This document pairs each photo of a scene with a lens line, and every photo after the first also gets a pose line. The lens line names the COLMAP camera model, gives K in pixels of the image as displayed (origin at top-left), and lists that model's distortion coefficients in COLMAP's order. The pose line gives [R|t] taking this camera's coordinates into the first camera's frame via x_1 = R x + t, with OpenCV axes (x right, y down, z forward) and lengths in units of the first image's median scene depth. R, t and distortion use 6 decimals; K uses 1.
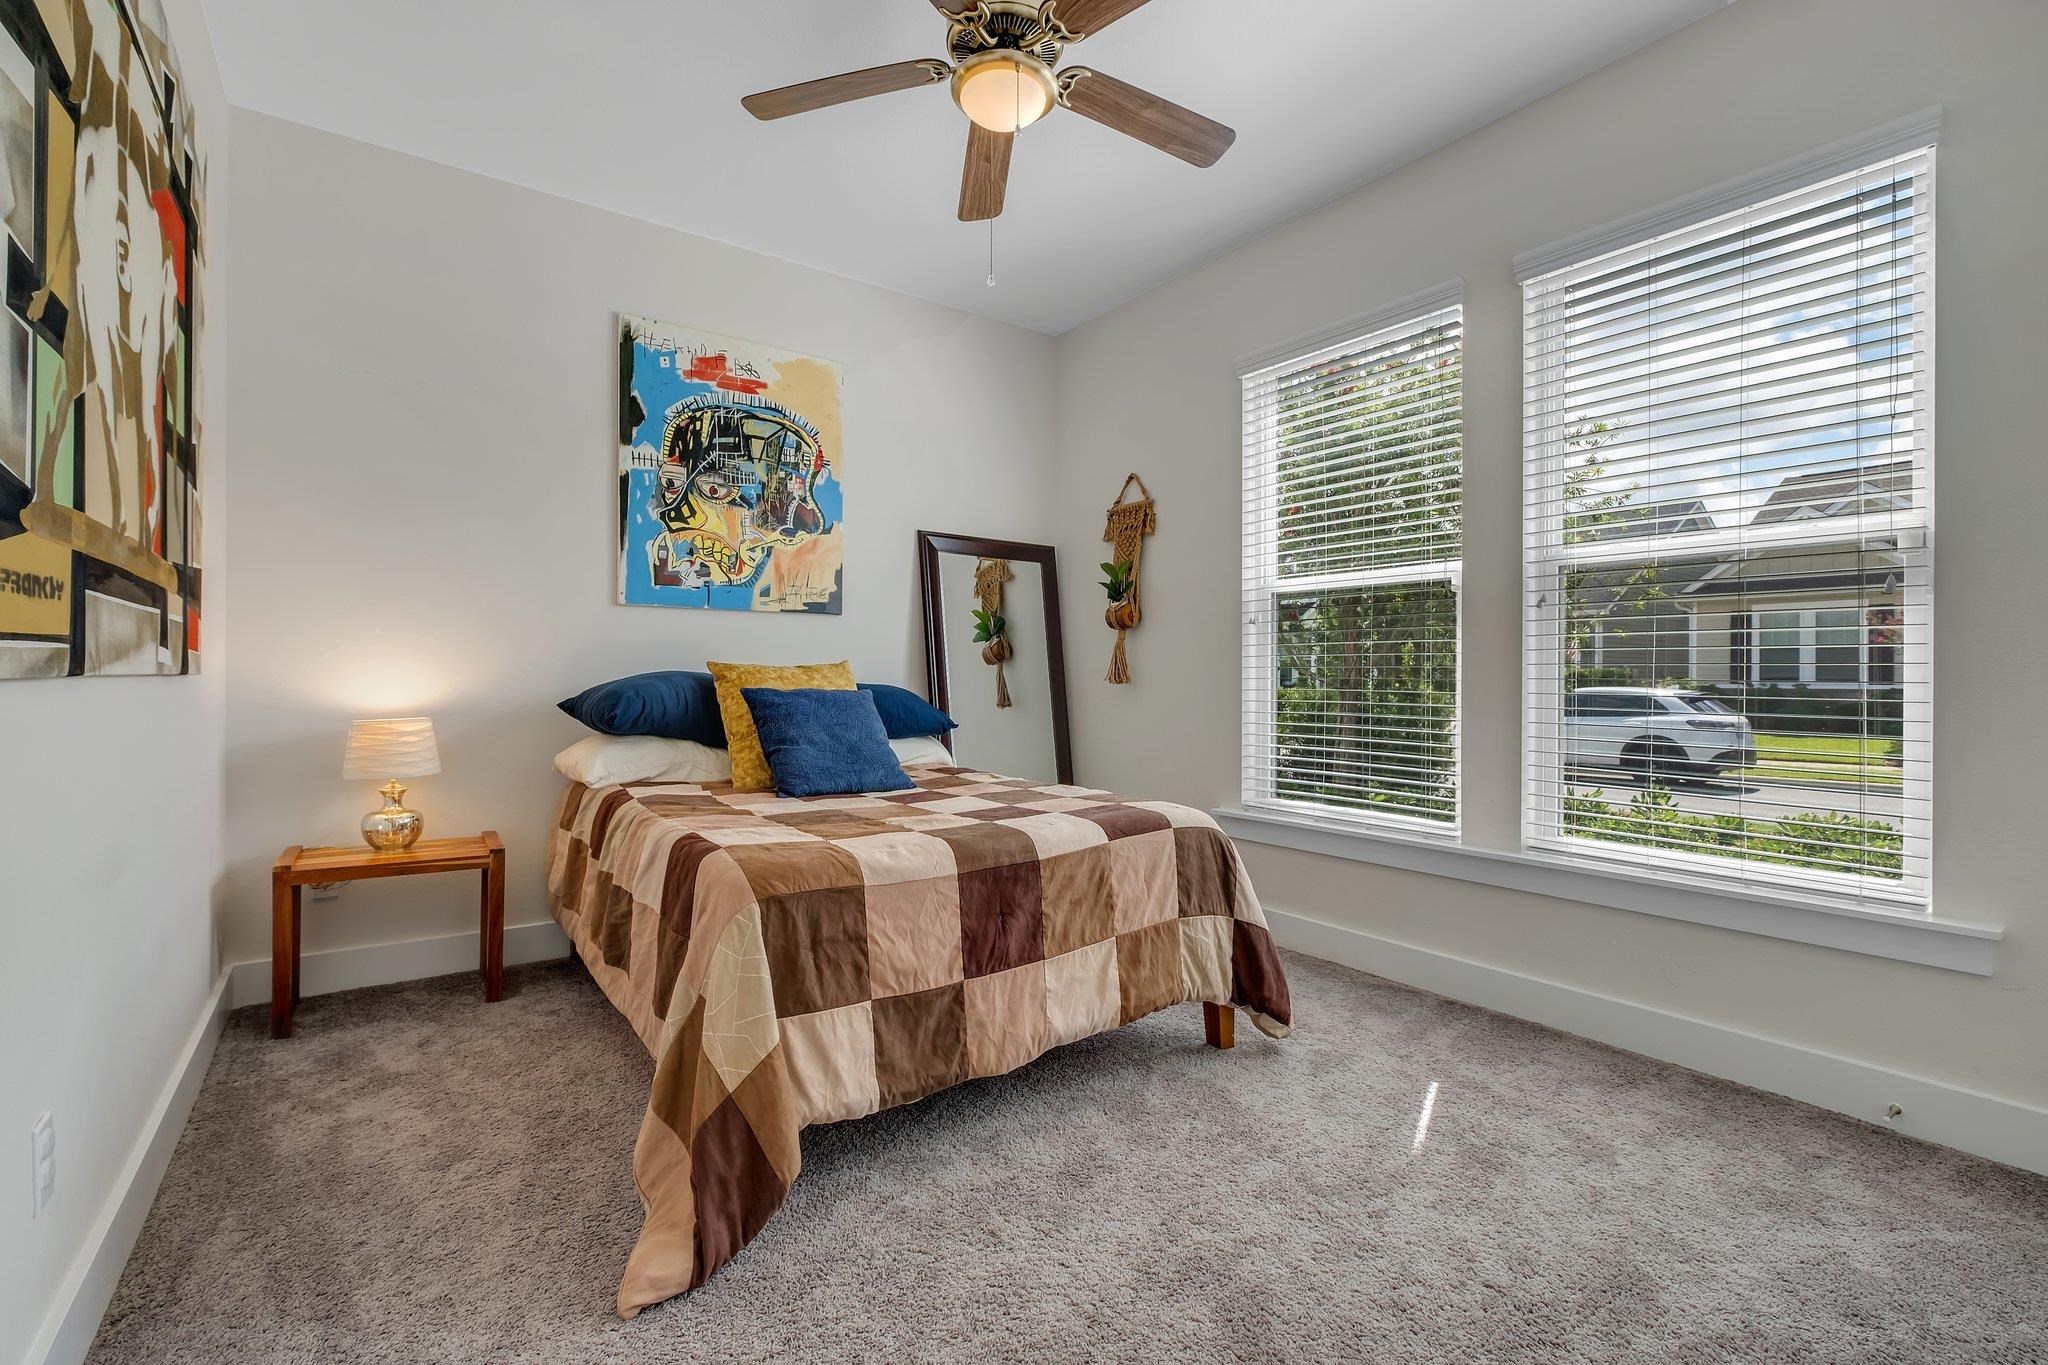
lens RADIAL K [[904.0, 0, 1027.5], [0, 904.0, 690.4], [0, 0, 1]] dist [-0.007194, 0.001264]
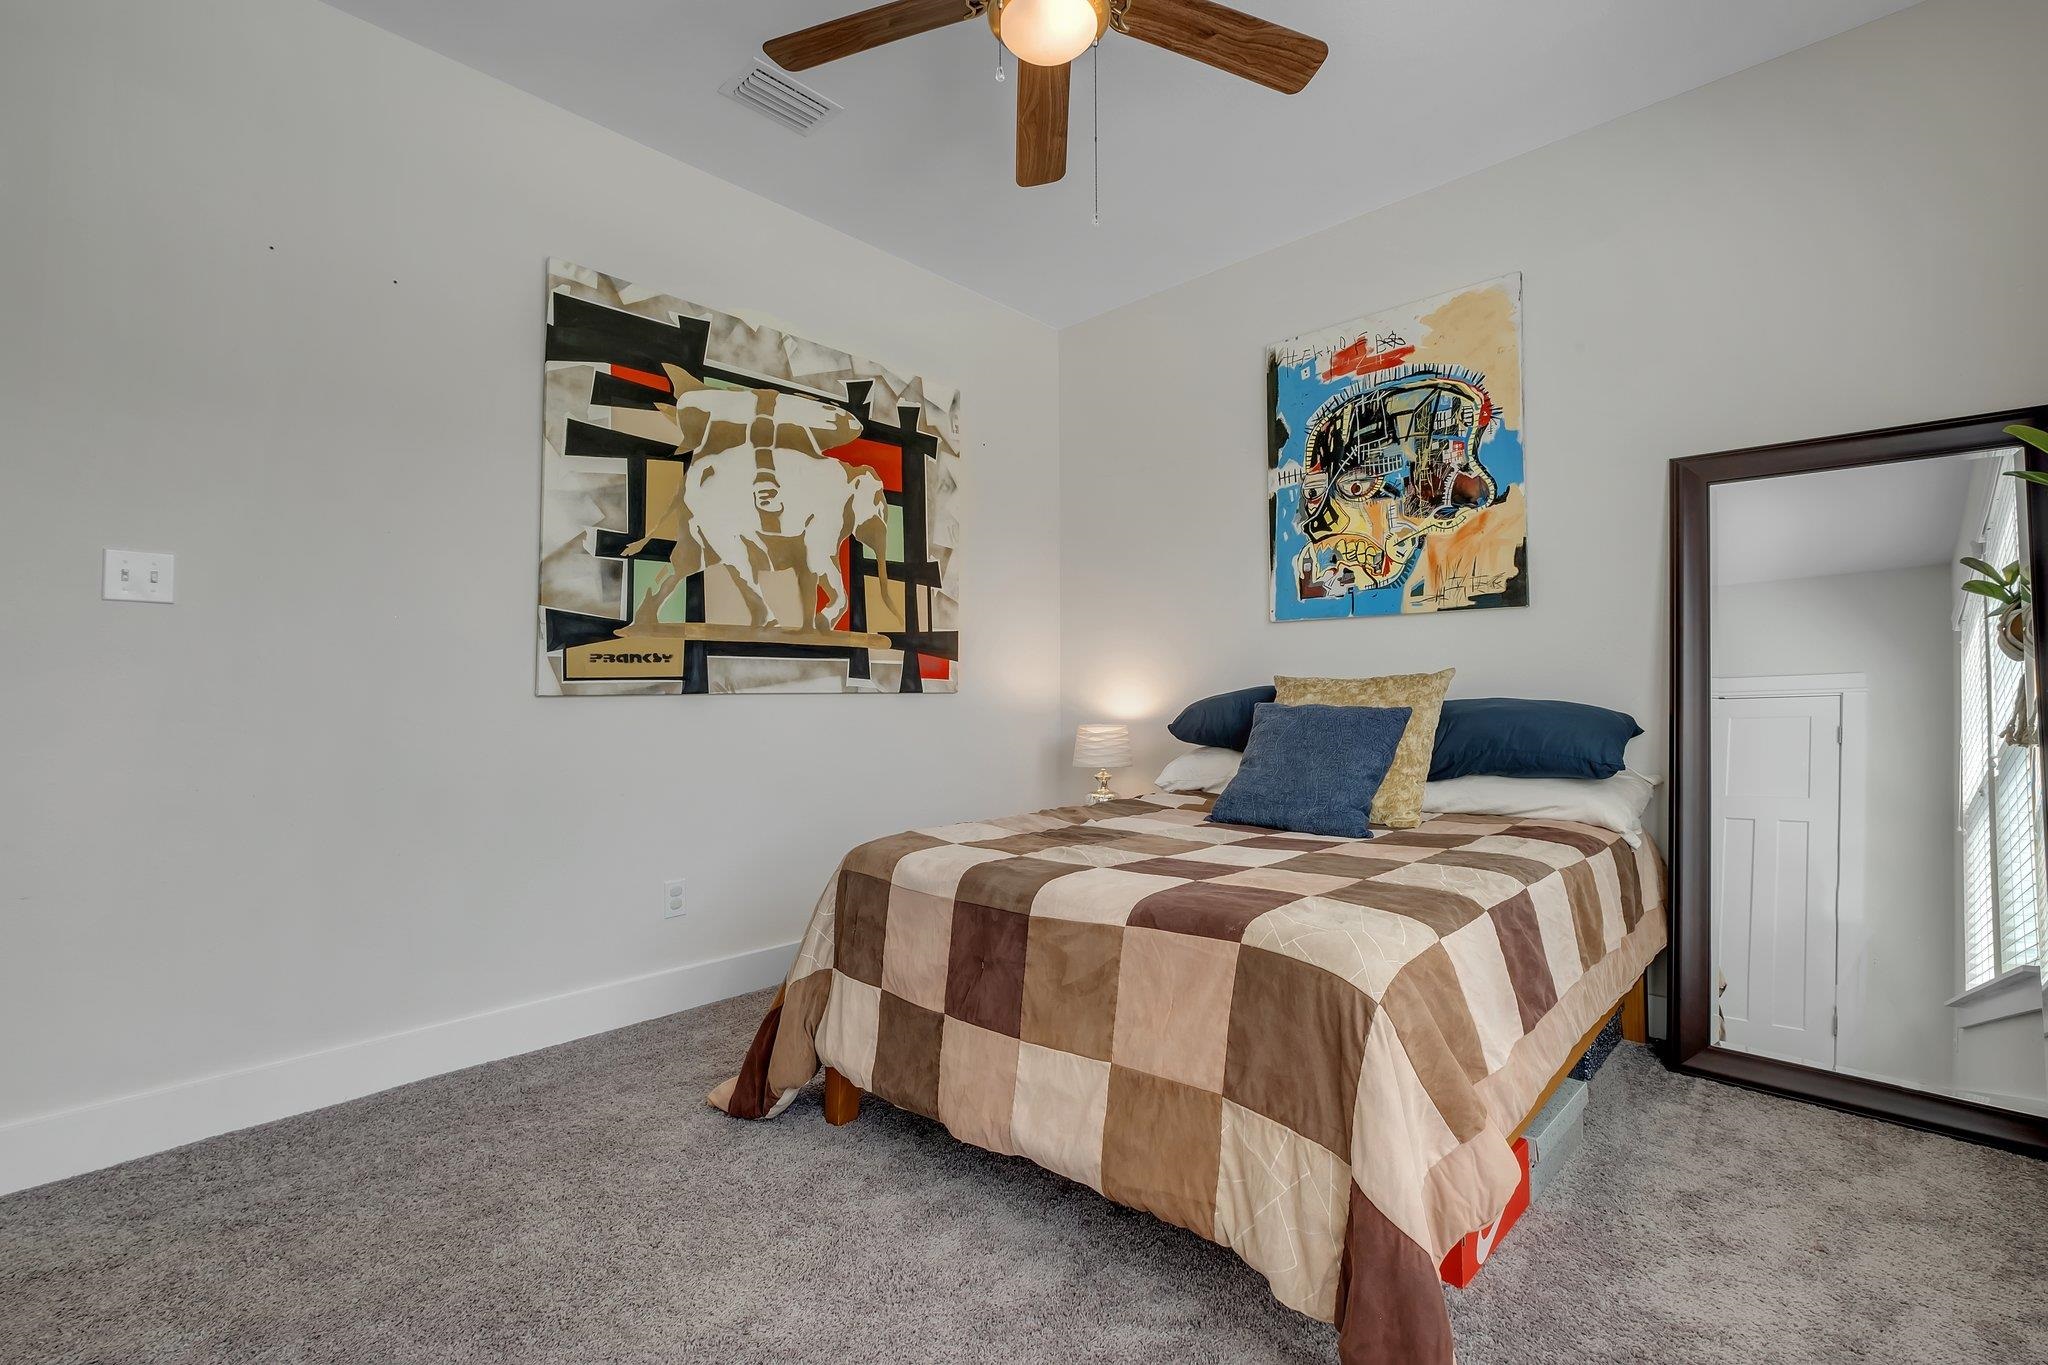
lens RADIAL K [[904.0, 0, 1027.1], [0, 904.0, 669.7], [0, 0, 1]] dist [-0.007194, 0.001264]
pose [[0.176945, -0.031105, -0.983729, 0.492524], [-0.009261, 0.999404, -0.033266, -0.003344], [0.984177, 0.014997, 0.176551, 0.514306]]
